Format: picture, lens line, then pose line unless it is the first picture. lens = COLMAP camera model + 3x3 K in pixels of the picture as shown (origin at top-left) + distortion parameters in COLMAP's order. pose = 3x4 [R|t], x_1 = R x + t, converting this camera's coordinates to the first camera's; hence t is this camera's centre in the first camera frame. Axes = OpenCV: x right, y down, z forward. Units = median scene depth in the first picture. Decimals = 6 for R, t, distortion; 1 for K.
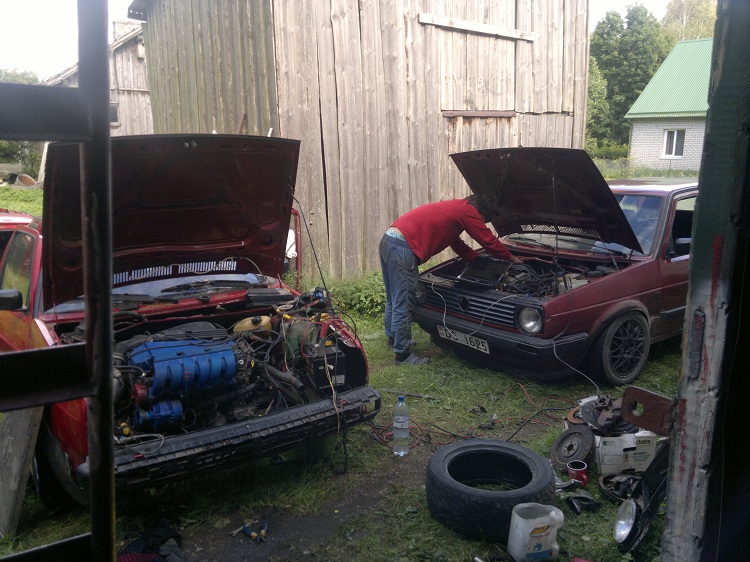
lens RADIAL K [[640.9, 0, 357.4], [0, 640.9, 261.9], [0, 0, 1]] dist [0.059595, -0.106574]
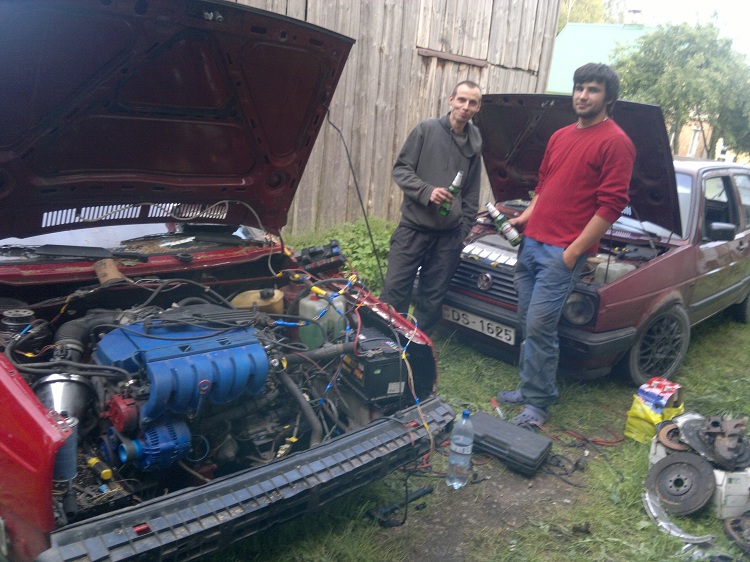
lens RADIAL K [[640.9, 0, 360.2], [0, 640.9, 271.1], [0, 0, 1]] dist [0.059595, -0.106574]
pose [[0.973452, 0.068372, 0.218442, -0.176454], [-0.086952, 0.993263, 0.076599, 0.002930], [-0.211733, -0.093559, 0.972839, 0.248179]]
